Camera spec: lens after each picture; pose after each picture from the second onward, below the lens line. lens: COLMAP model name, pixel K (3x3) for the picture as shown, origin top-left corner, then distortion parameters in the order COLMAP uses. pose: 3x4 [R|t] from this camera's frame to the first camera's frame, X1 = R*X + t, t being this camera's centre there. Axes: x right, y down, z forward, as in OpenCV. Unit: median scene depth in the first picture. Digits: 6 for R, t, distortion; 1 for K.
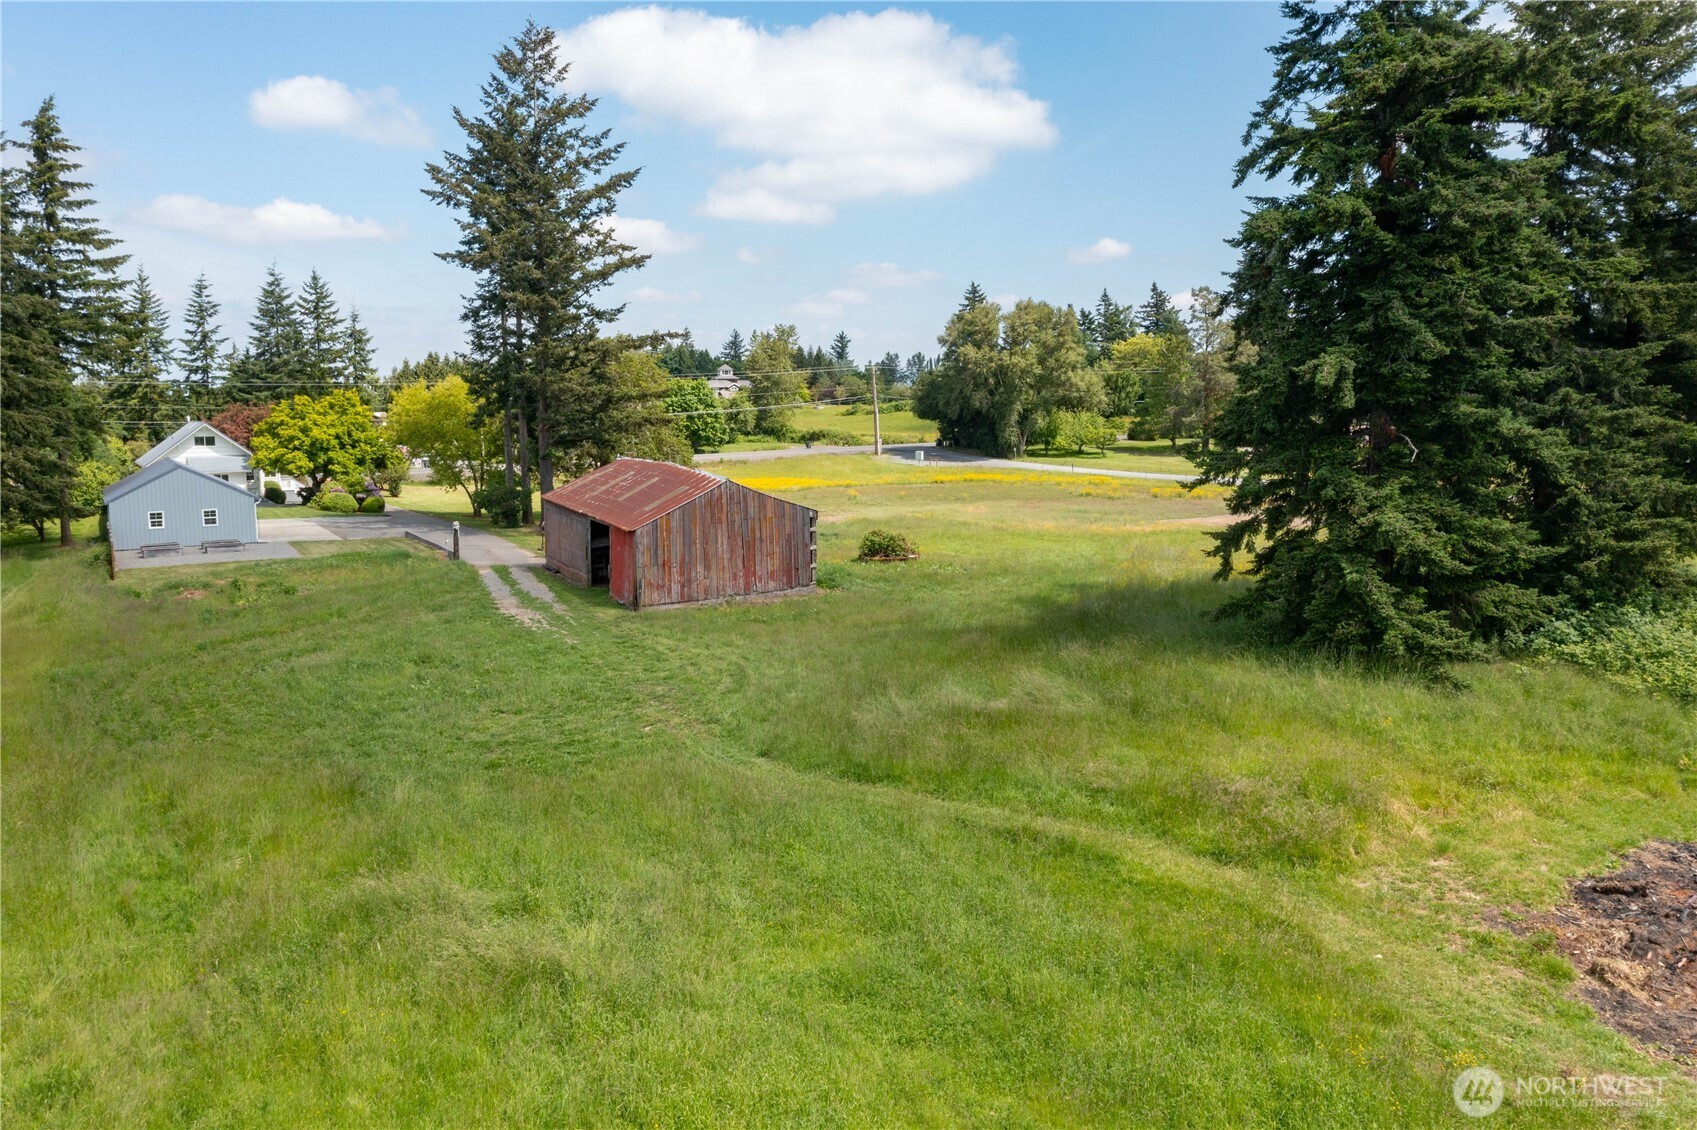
lens RADIAL K [[1326.5, 0, 848.5], [0, 1326.5, 565.0], [0, 0, 1]] dist [-0.014986, -0.003464]
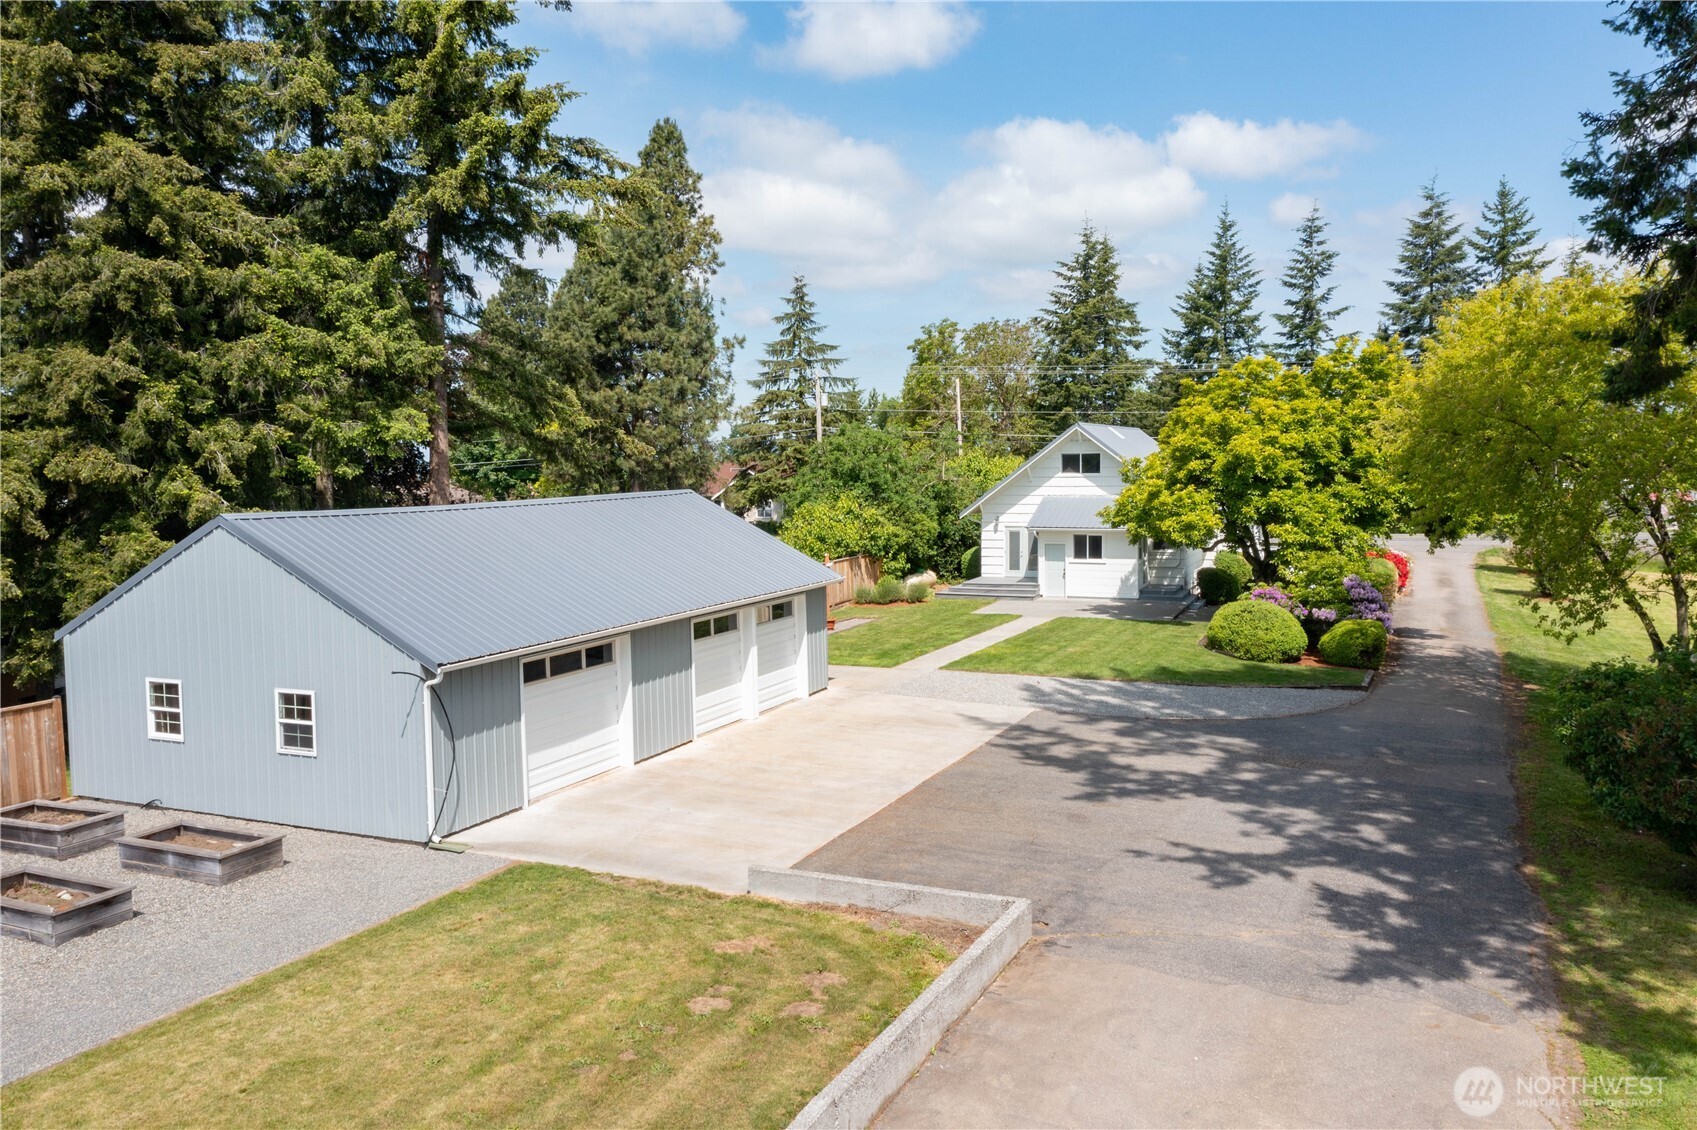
lens RADIAL K [[1326.5, 0, 848.5], [0, 1326.5, 565.0], [0, 0, 1]] dist [-0.014986, -0.003464]
pose [[0.593118, 0.064067, -0.802562, -0.107145], [-0.091489, 0.995735, 0.011874, -0.039297], [0.799900, 0.066382, 0.596450, 0.462979]]
